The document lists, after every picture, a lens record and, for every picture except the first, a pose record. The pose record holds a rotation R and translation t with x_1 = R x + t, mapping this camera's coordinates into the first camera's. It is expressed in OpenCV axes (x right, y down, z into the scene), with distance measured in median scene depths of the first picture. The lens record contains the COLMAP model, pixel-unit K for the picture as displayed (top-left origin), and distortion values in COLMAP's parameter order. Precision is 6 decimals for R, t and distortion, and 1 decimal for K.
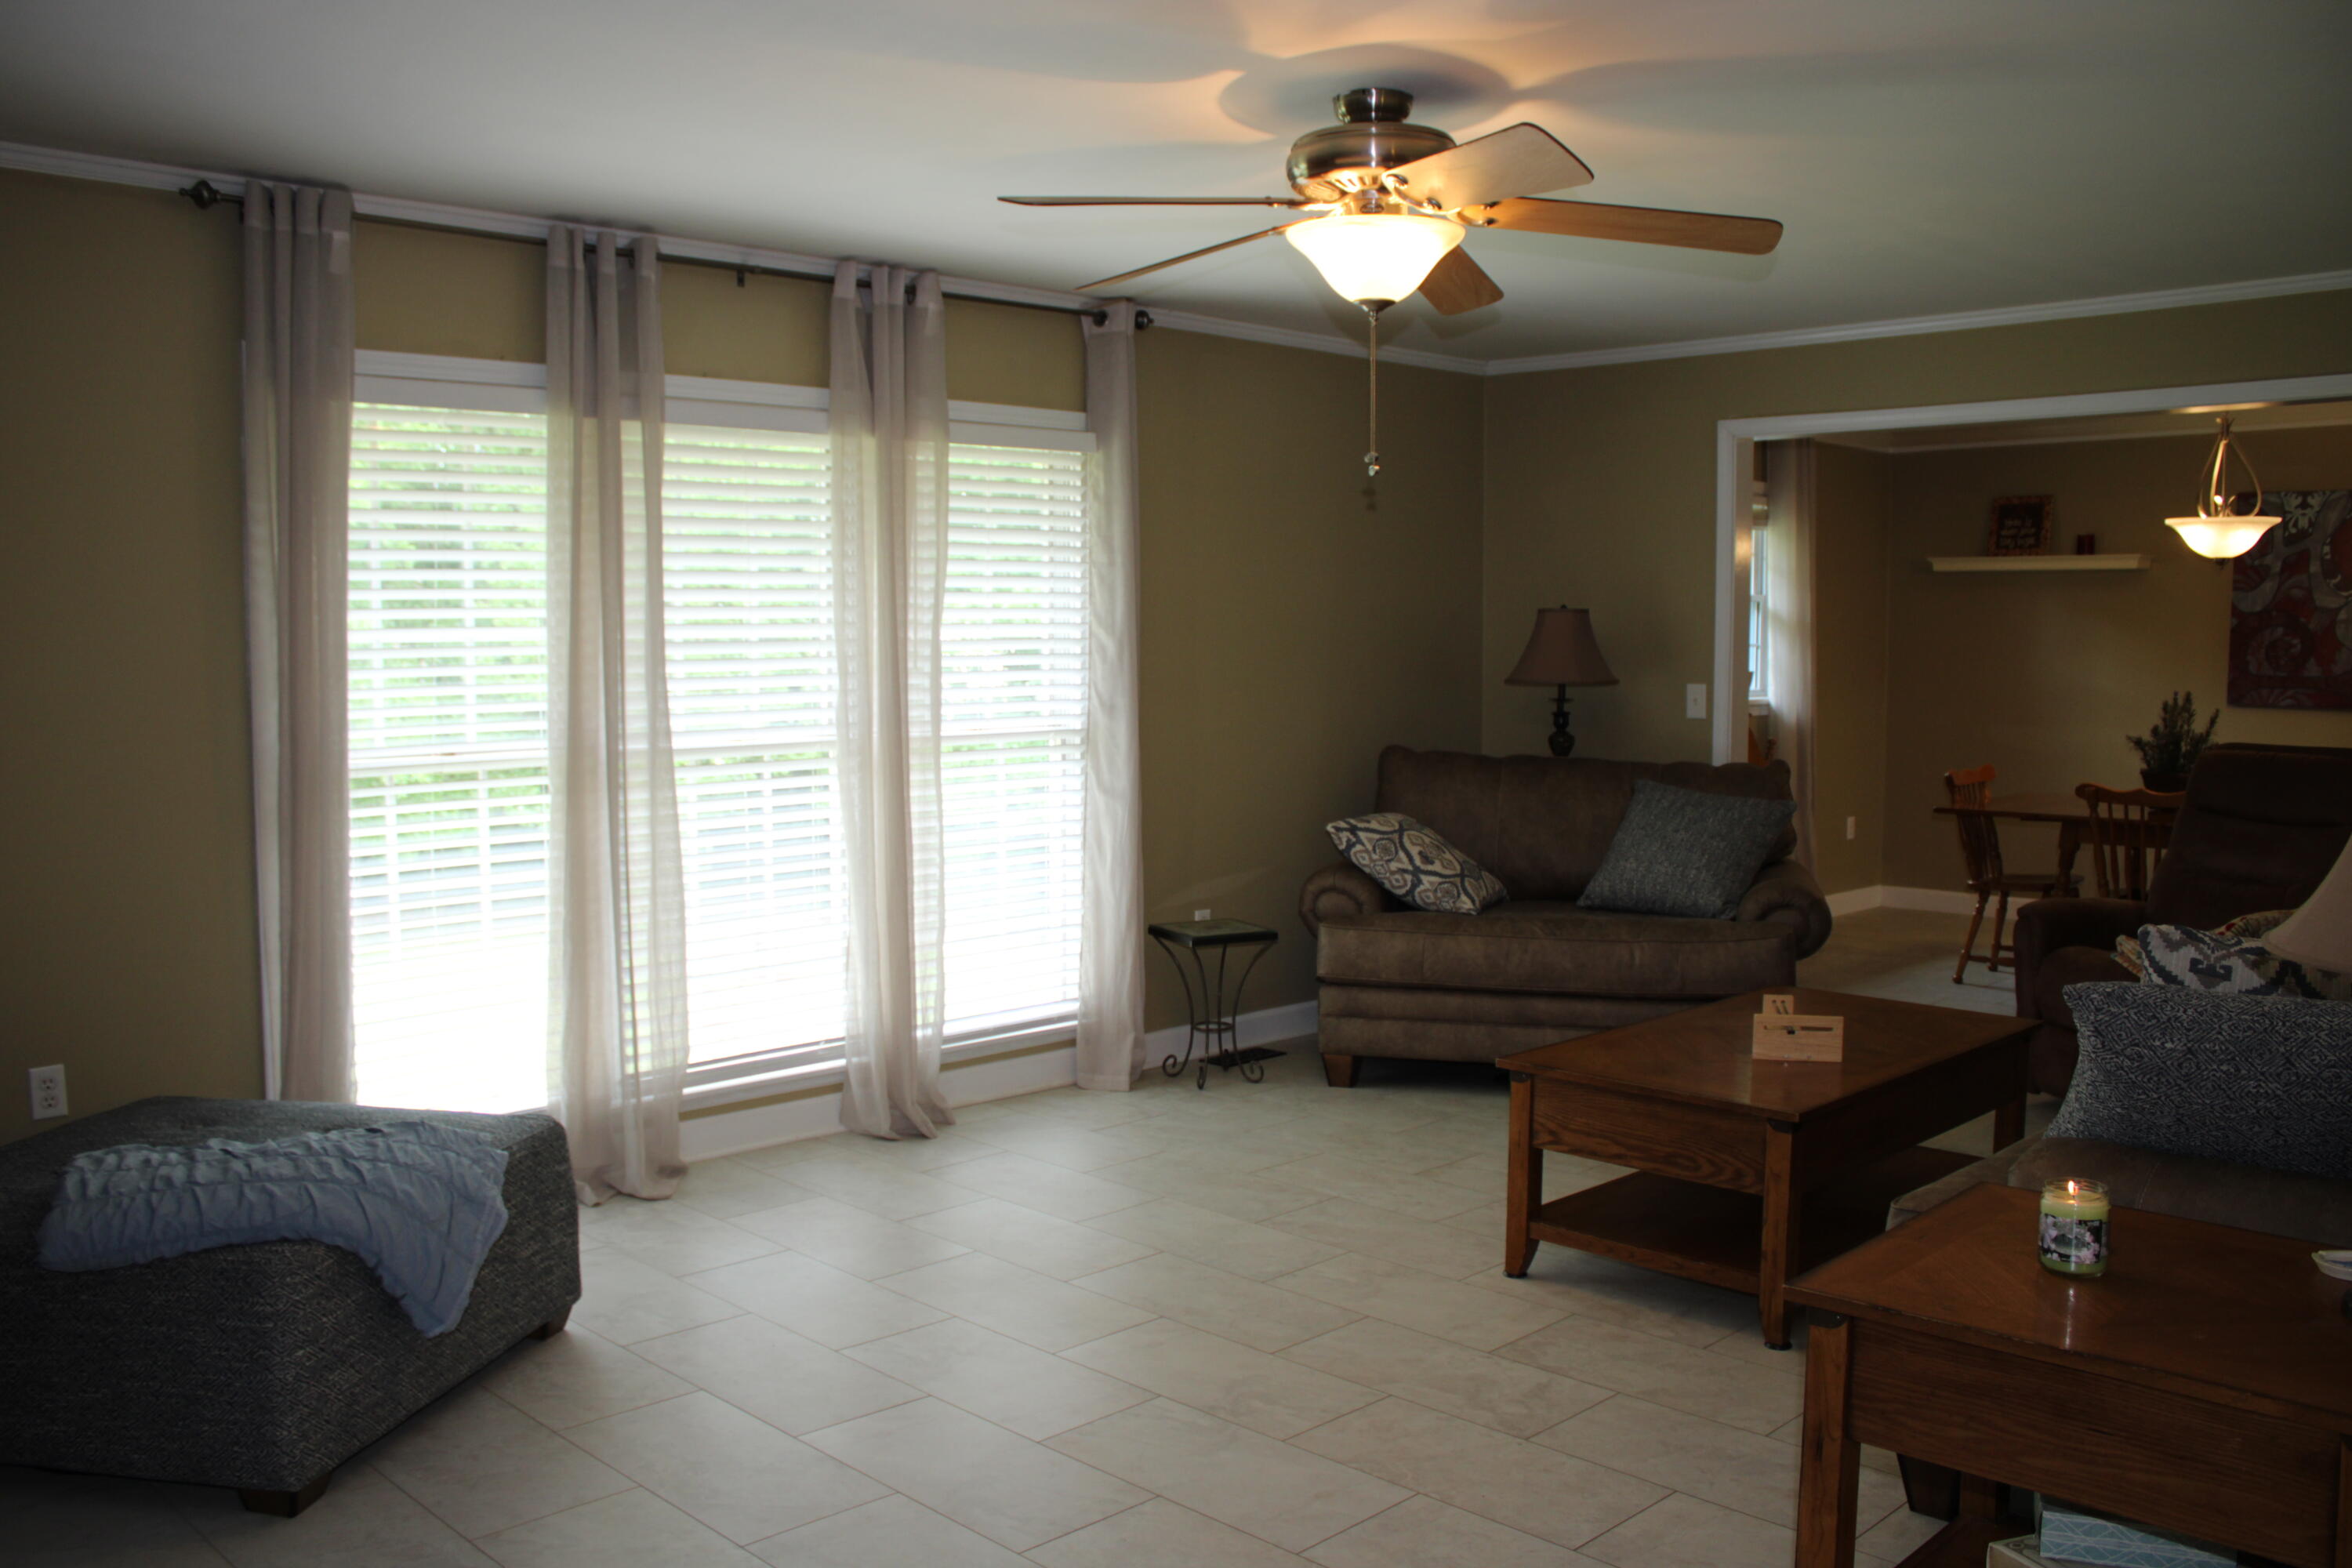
lens RADIAL K [[1975.8, 0, 1176.0], [0, 1975.8, 784.0], [0, 0, 1]] dist [-0.165552, 0.160305]
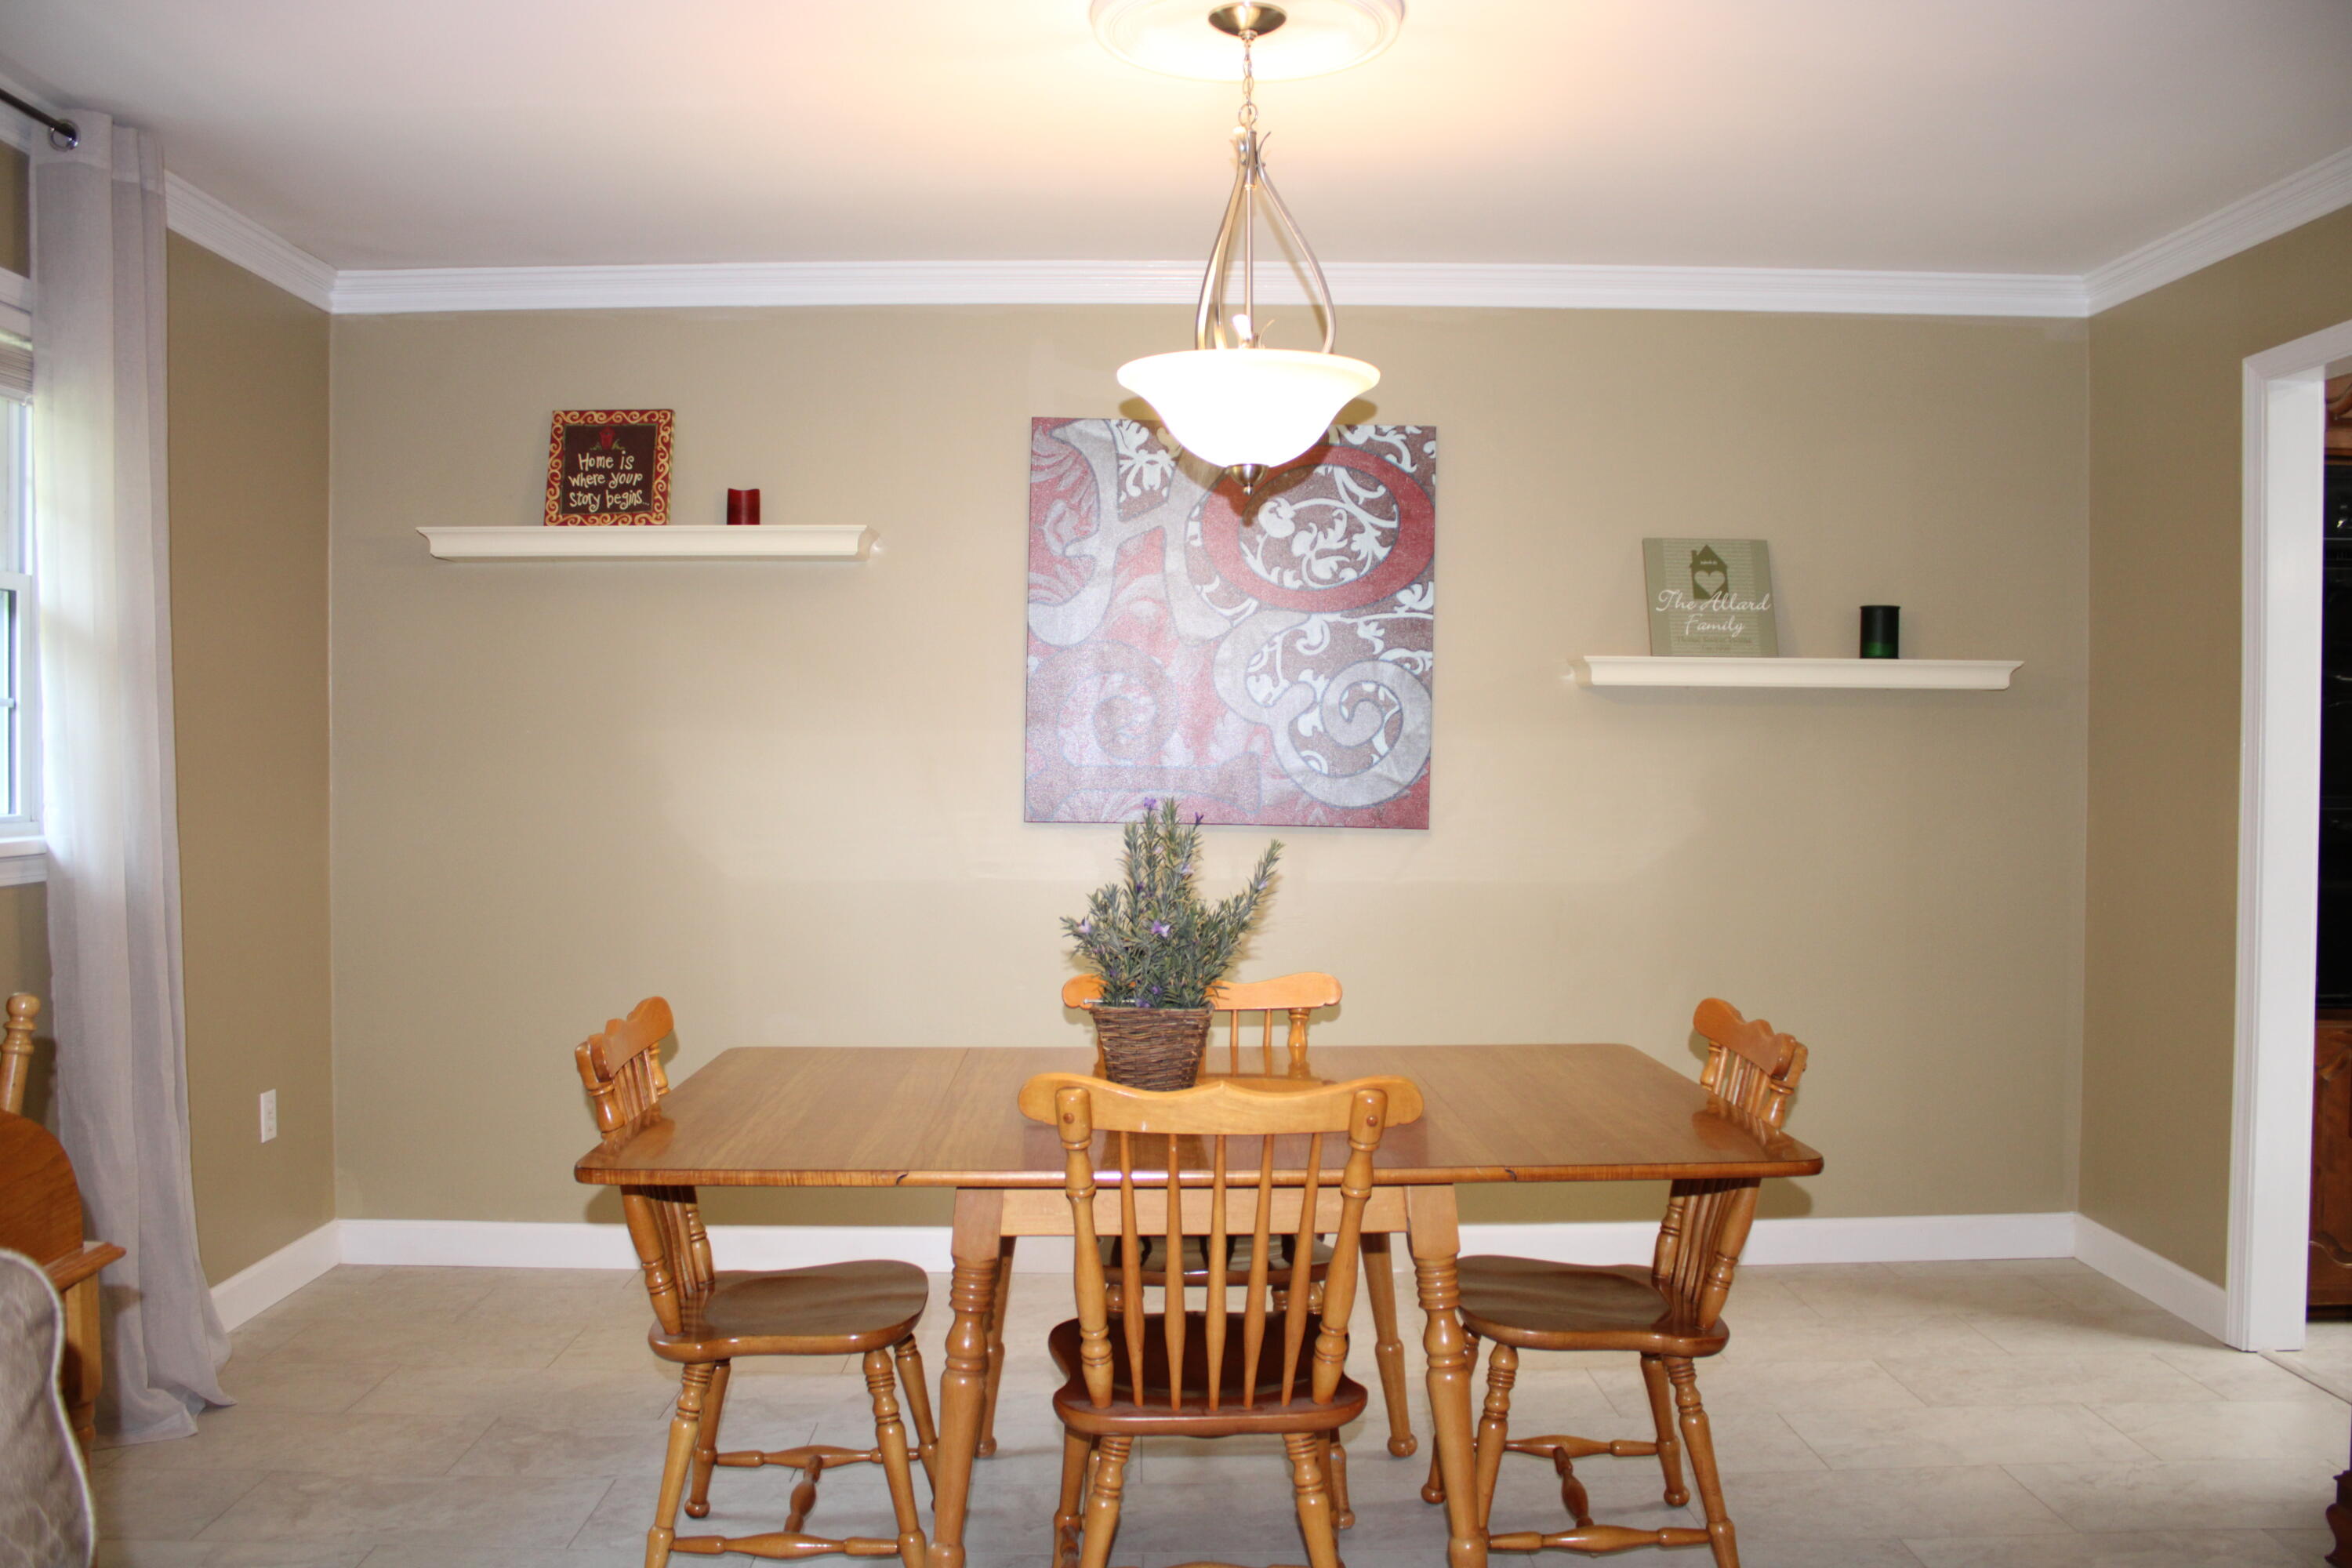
lens RADIAL K [[1975.8, 0, 1176.0], [0, 1975.8, 784.0], [0, 0, 1]] dist [-0.165552, 0.160305]
pose [[0.694938, -0.009223, 0.719010, 0.187401], [0.050758, 0.998053, -0.036256, -0.029454], [-0.717276, 0.061691, 0.694053, 0.571752]]
